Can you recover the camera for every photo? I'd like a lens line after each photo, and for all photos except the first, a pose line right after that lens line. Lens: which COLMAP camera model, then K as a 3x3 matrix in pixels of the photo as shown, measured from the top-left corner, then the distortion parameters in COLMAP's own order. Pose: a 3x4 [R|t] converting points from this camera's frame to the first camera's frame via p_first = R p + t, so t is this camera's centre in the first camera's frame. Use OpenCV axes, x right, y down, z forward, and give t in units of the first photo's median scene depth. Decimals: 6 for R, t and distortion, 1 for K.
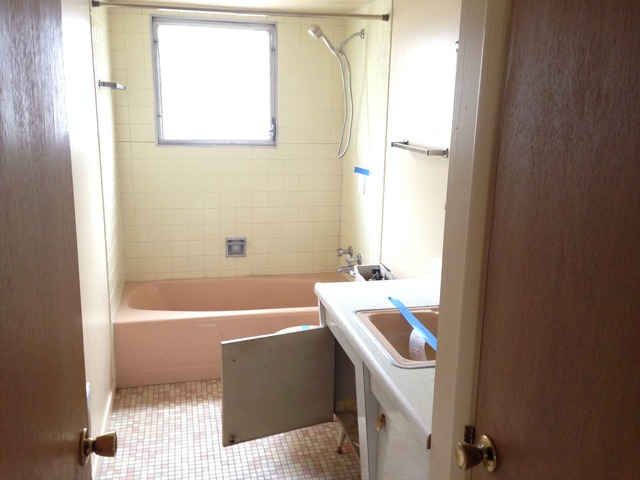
lens RADIAL K [[597.8, 0, 320.0], [0, 597.8, 240.0], [0, 0, 1]] dist [0.156516, -0.263028]
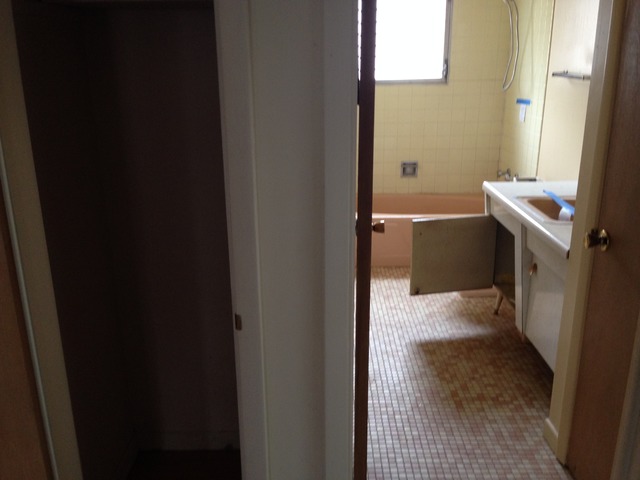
lens RADIAL K [[597.8, 0, 320.0], [0, 597.8, 240.0], [0, 0, 1]] dist [0.156516, -0.263028]
pose [[0.972481, 0.040073, -0.229510, -0.042595], [-0.023526, 0.996952, 0.074385, 0.097611], [0.231791, -0.066939, 0.970460, -0.341043]]
